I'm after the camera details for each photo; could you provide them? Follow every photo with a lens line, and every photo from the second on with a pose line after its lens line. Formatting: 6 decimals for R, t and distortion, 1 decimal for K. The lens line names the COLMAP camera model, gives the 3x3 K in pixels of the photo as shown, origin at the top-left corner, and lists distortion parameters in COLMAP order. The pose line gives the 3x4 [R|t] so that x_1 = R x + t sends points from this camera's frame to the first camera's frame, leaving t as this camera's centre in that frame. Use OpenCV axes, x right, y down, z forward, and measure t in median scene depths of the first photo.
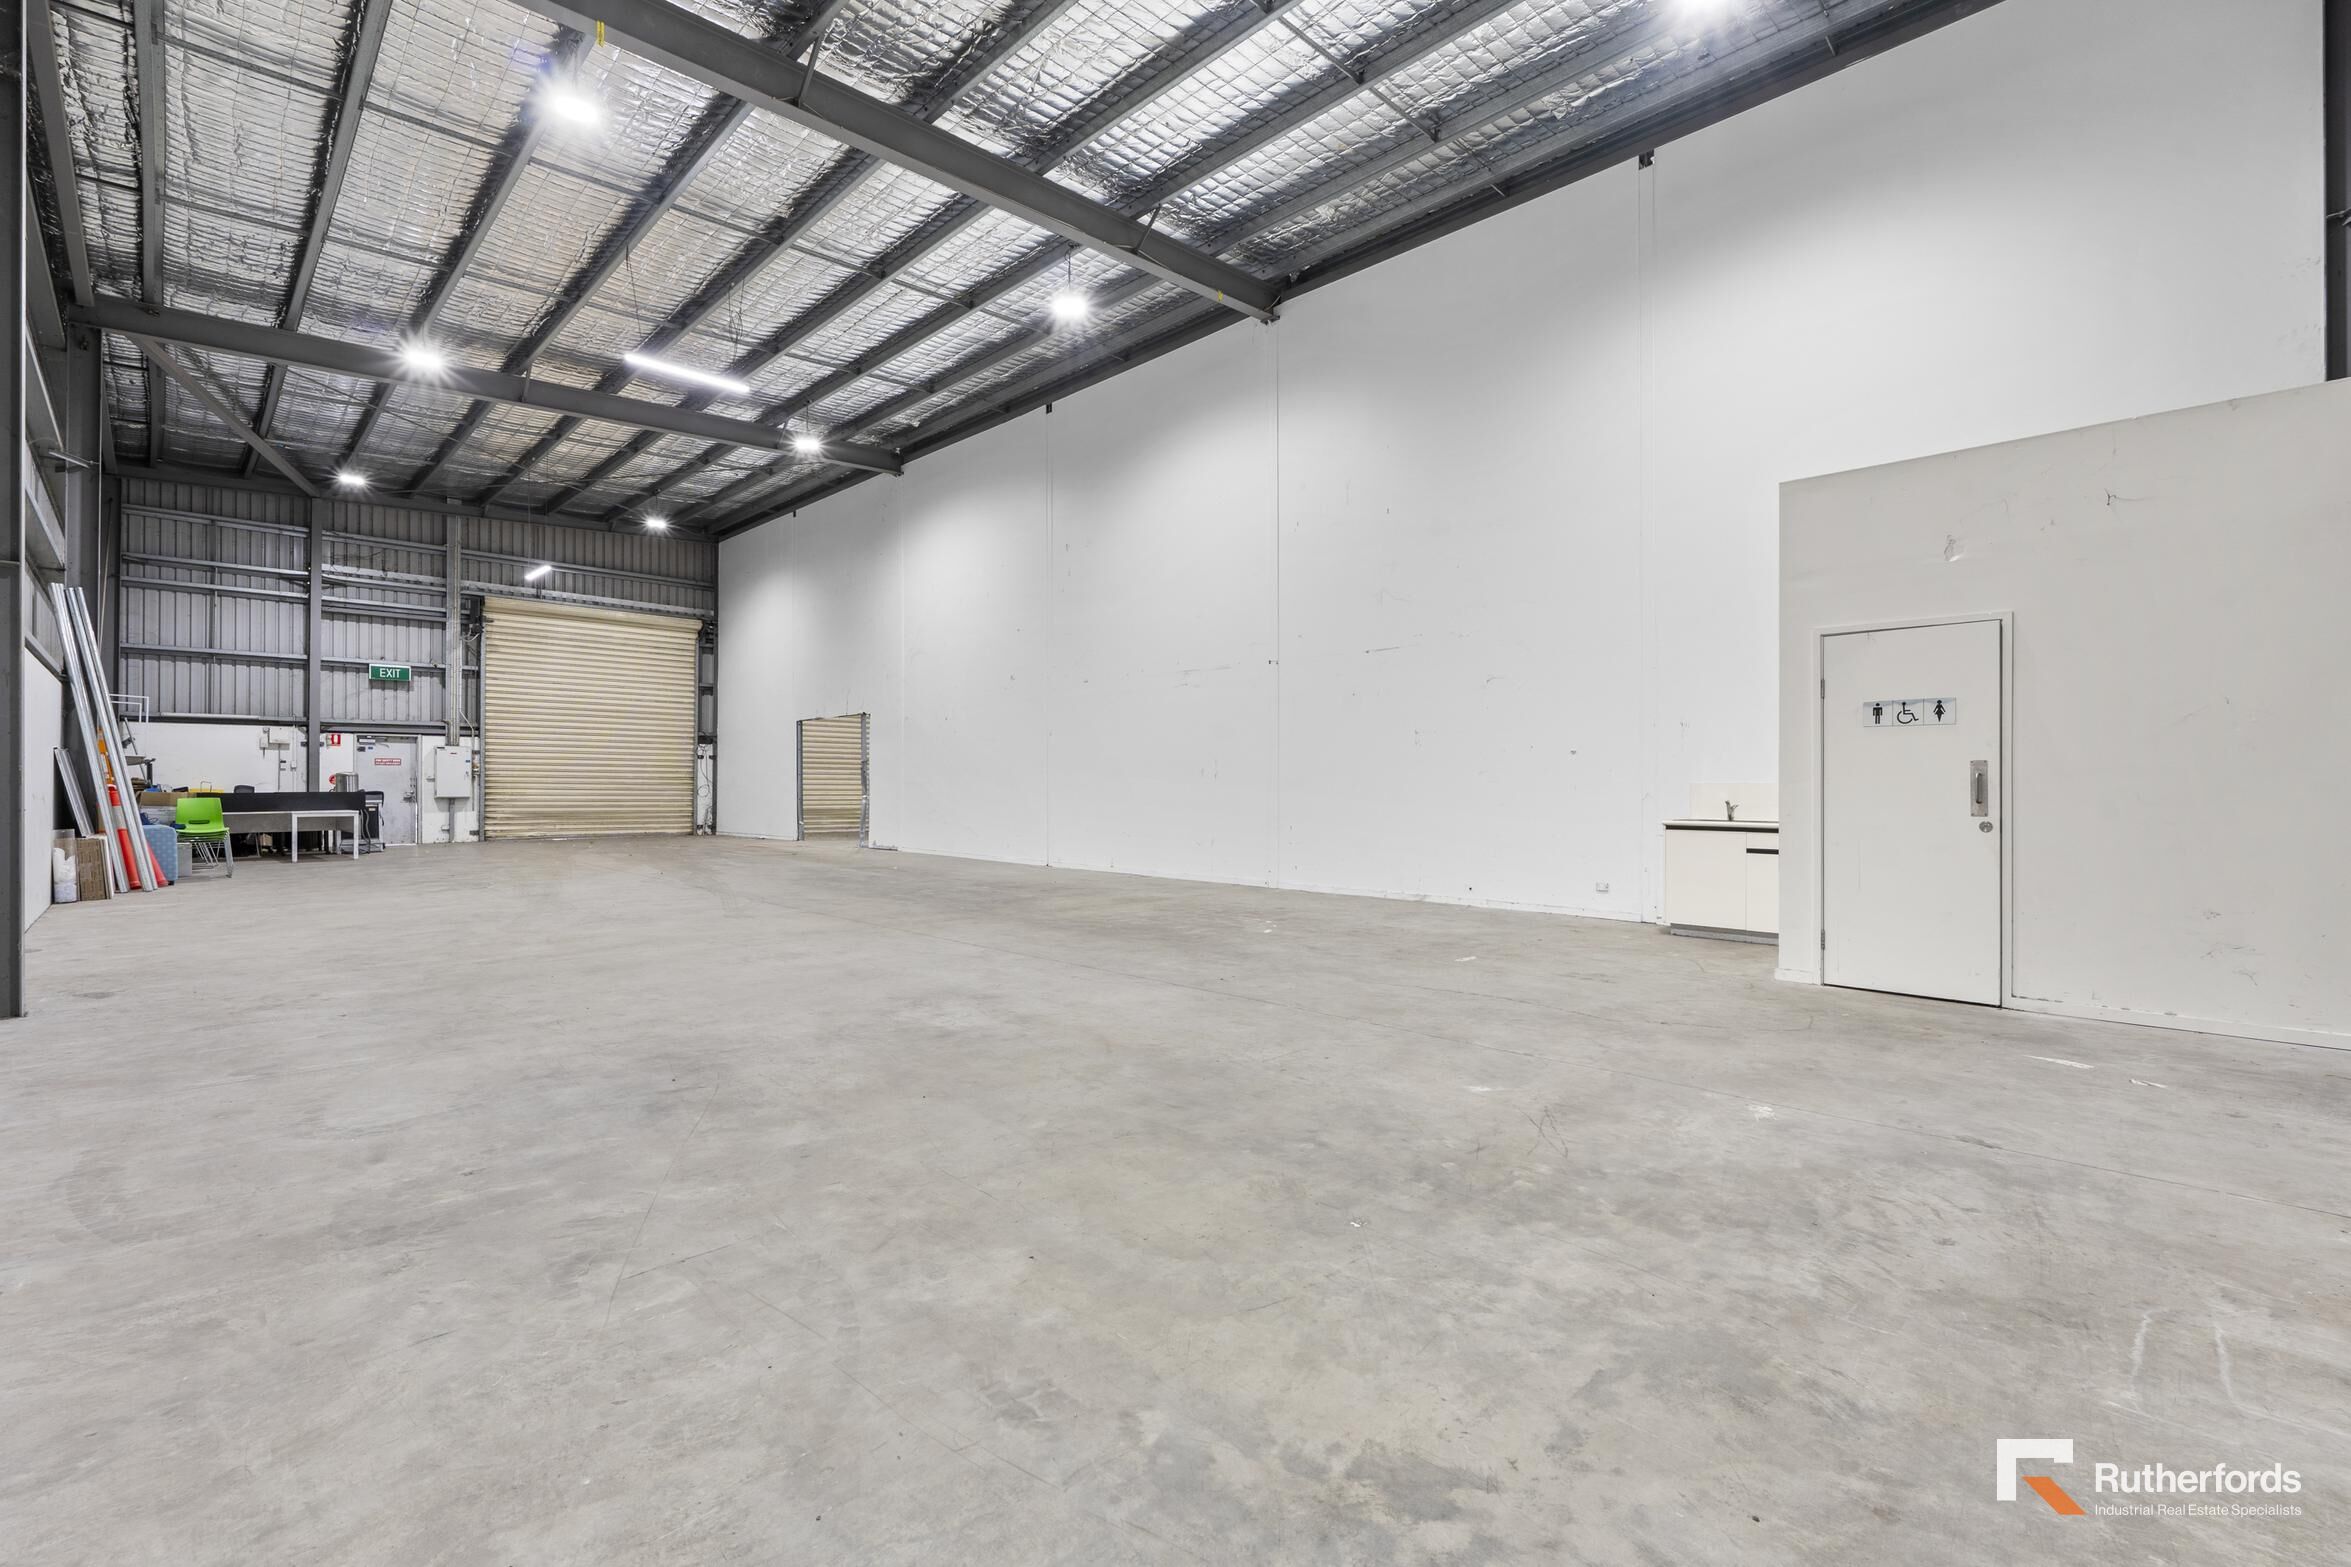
lens RADIAL K [[1053.2, 0, 1175.5], [0, 1053.2, 783.5], [0, 0, 1]] dist [0.007454, 0.000483]
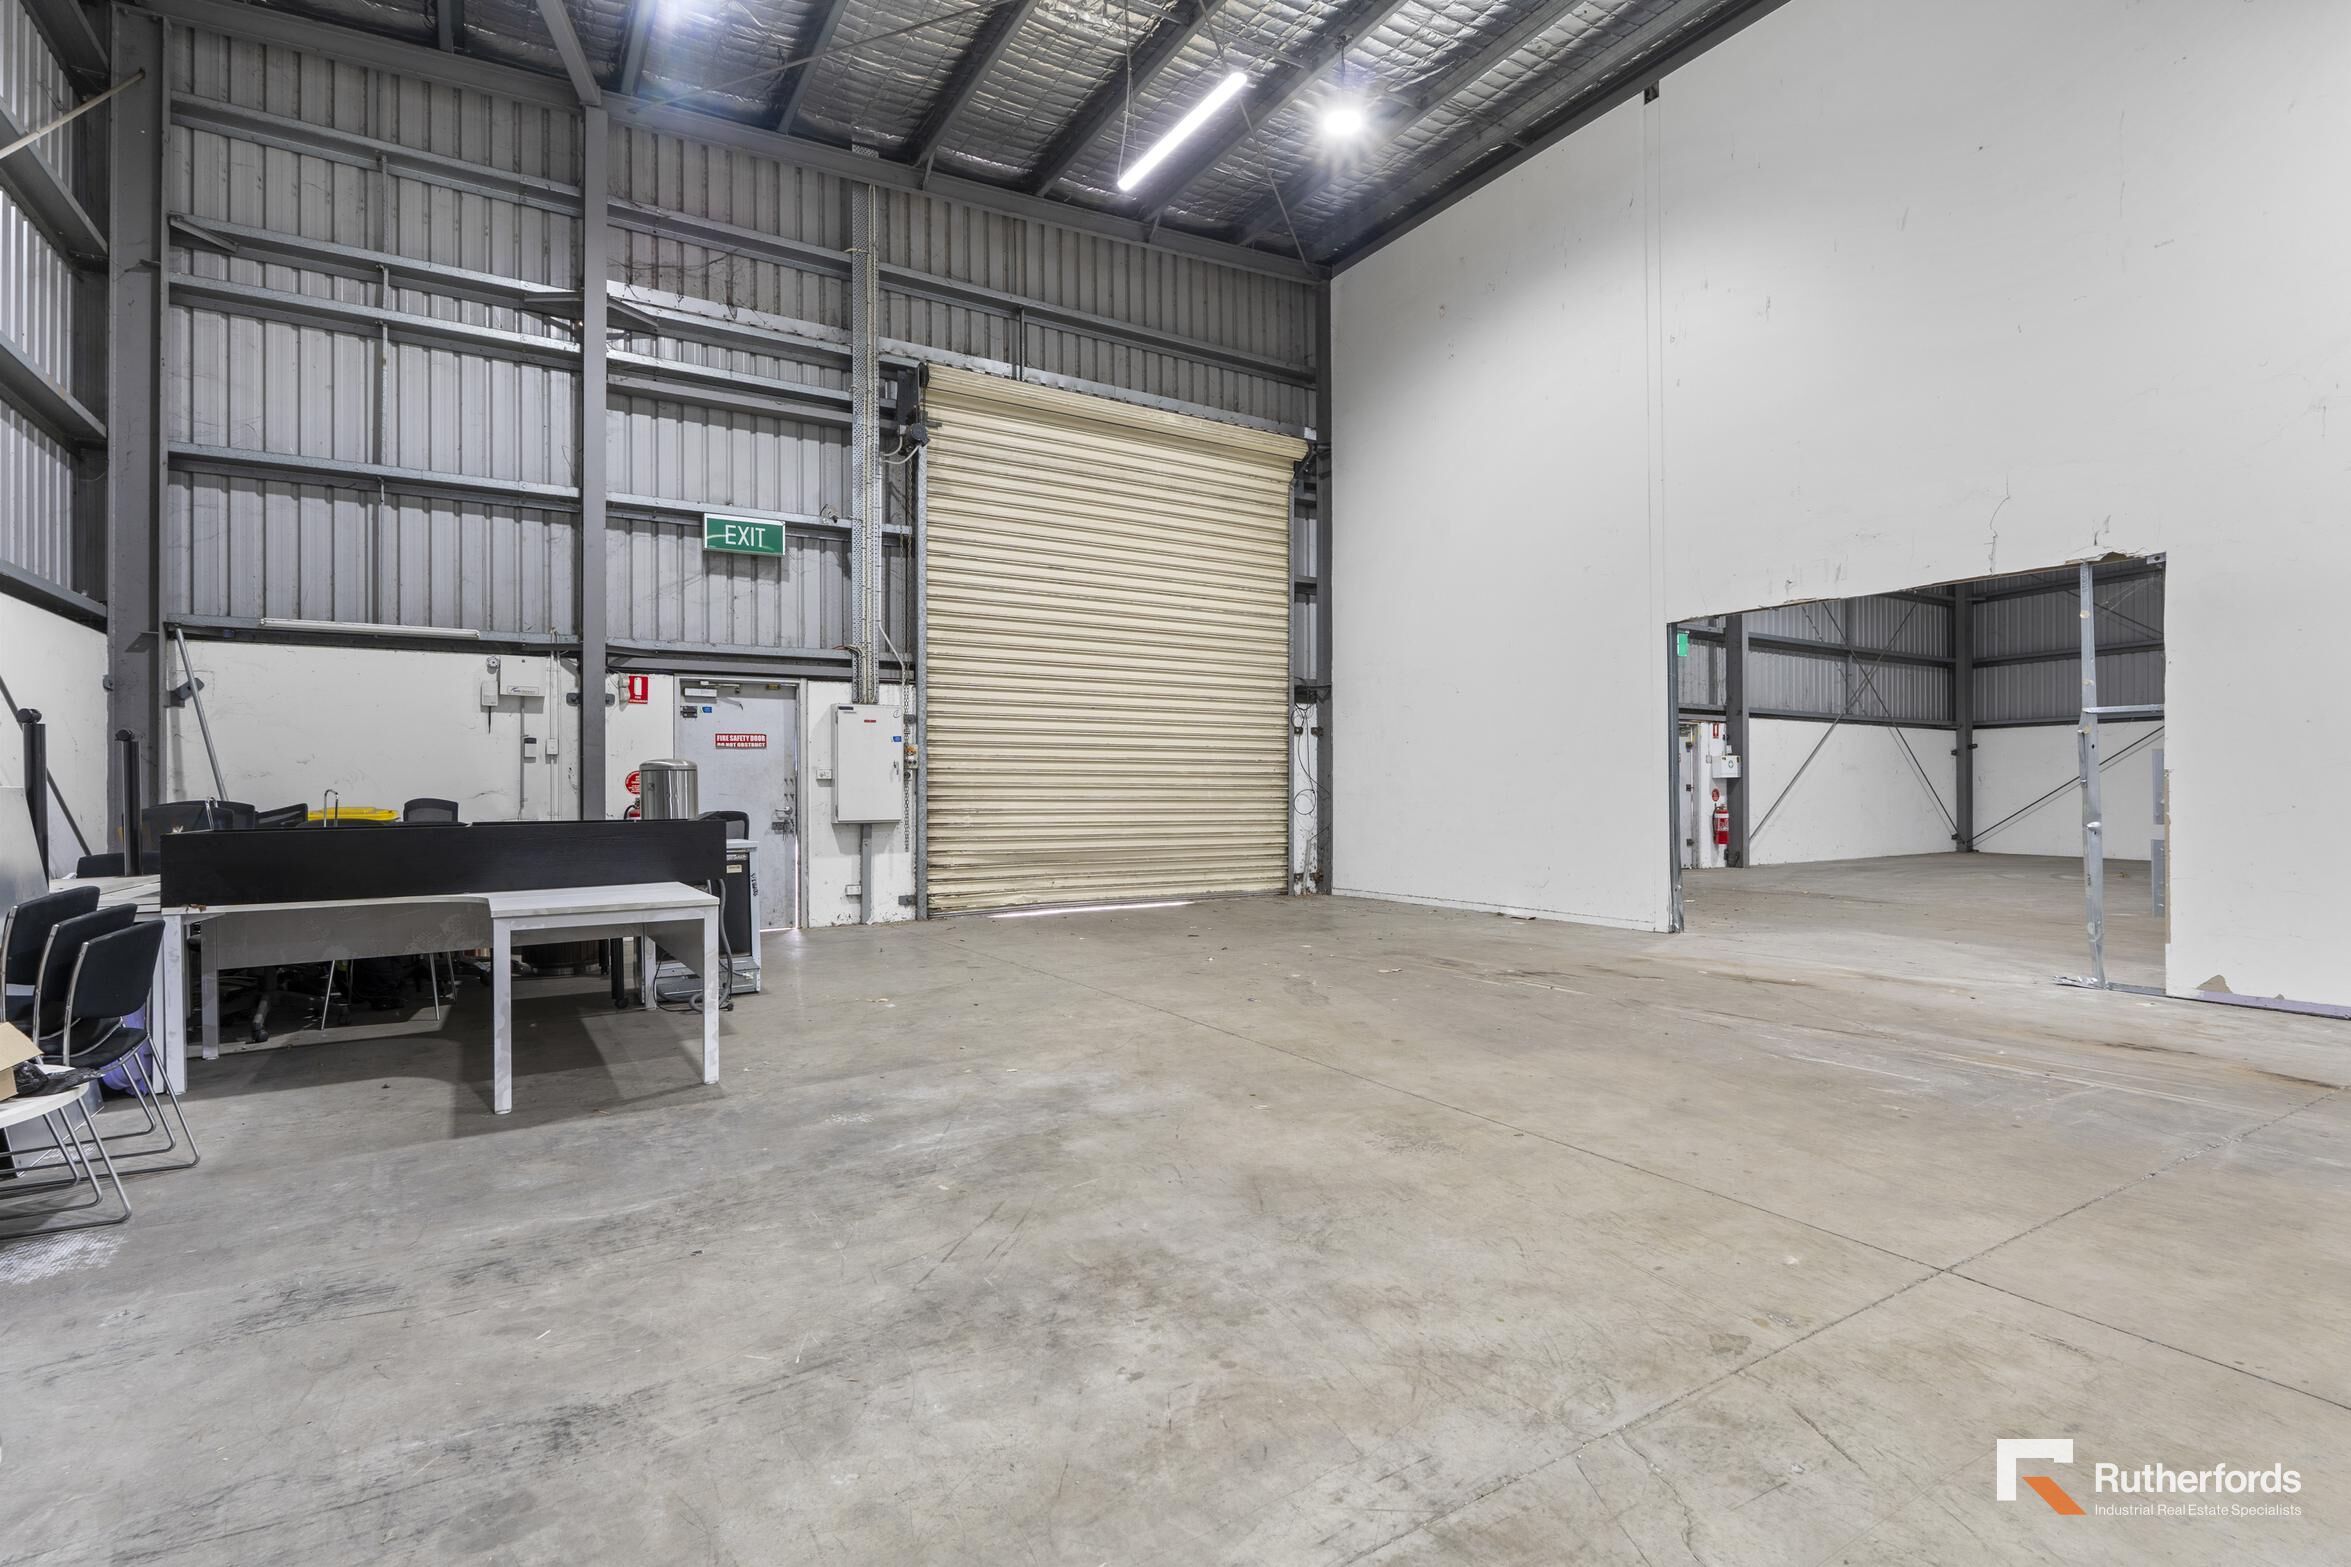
lens RADIAL K [[1116.4, 0, 1175.5], [0, 1116.4, 783.5], [0, 0, 1]] dist [-0.002072, 0.000559]
pose [[0.976636, -0.007750, -0.214761, -0.463539], [0.007538, 0.999970, -0.001806, -0.000915], [0.214769, 0.000145, 0.976665, 0.579840]]
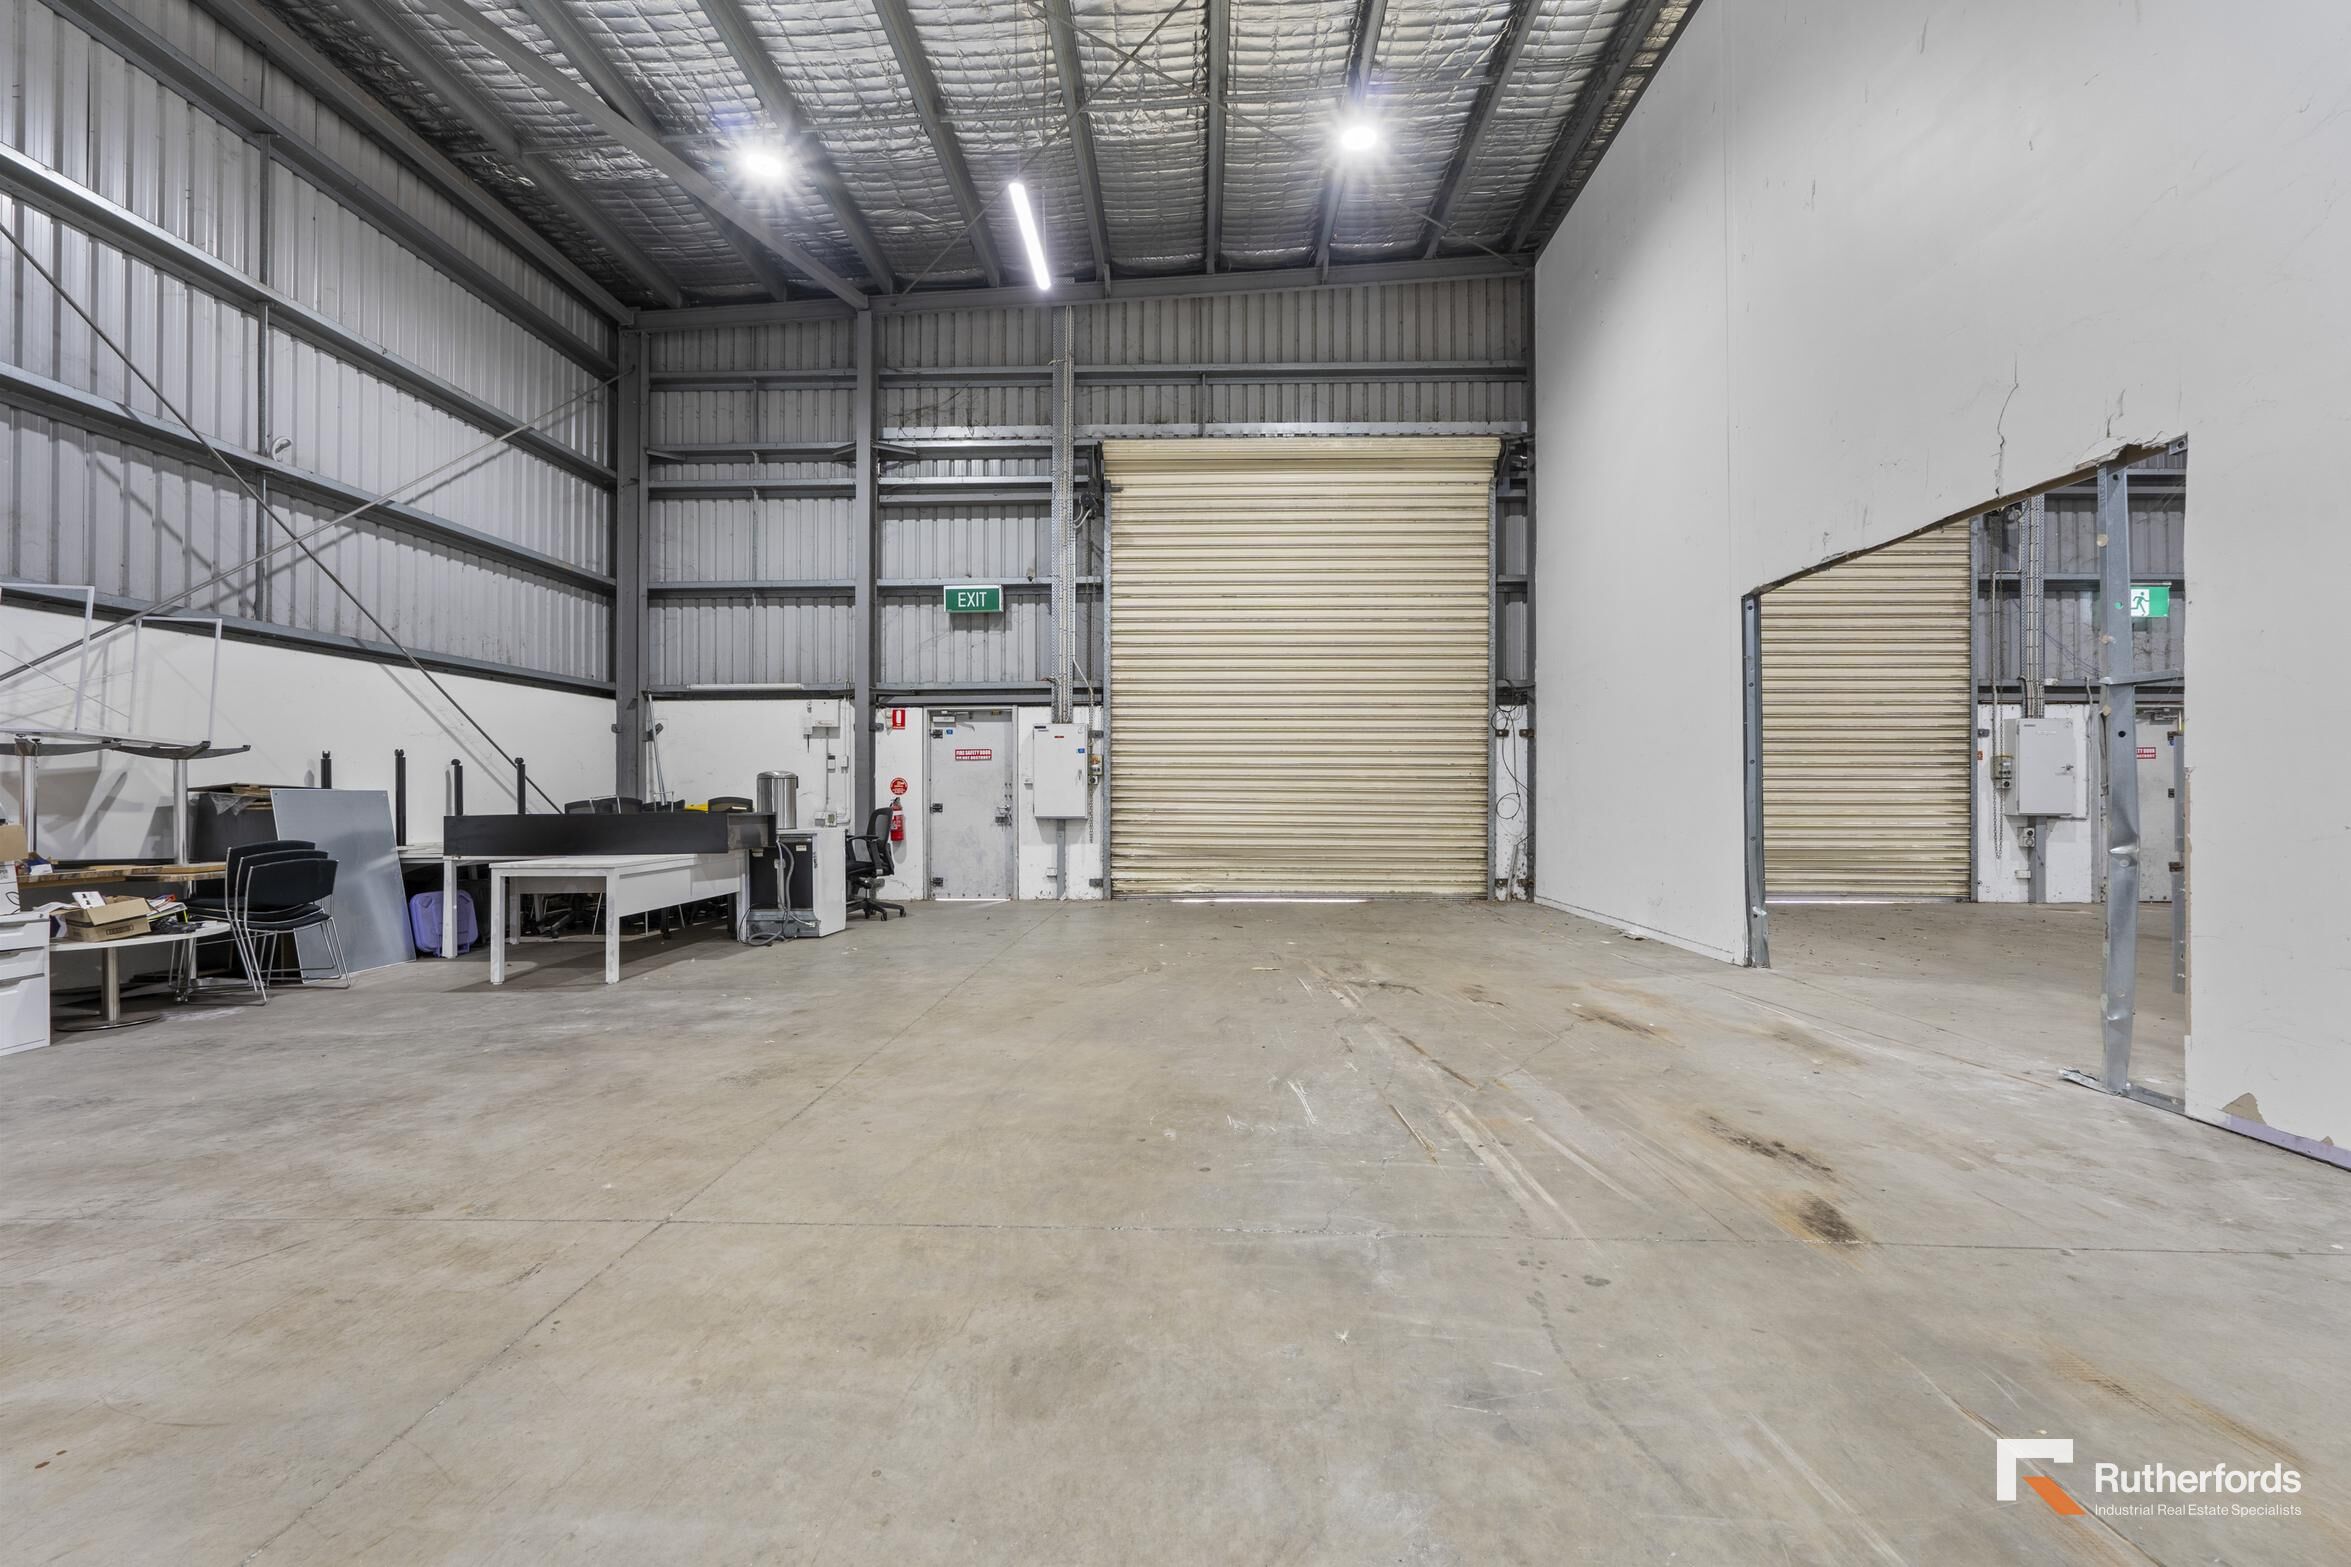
lens RADIAL K [[1026.5, 0, 1175.5], [0, 1026.5, 783.5], [0, 0, 1]] dist [-0.003333, -0.000633]
pose [[0.698286, -0.009170, -0.715761, -0.264367], [0.005165, 0.999956, -0.007772, -0.000073], [0.715801, 0.001730, 0.698303, 0.677724]]
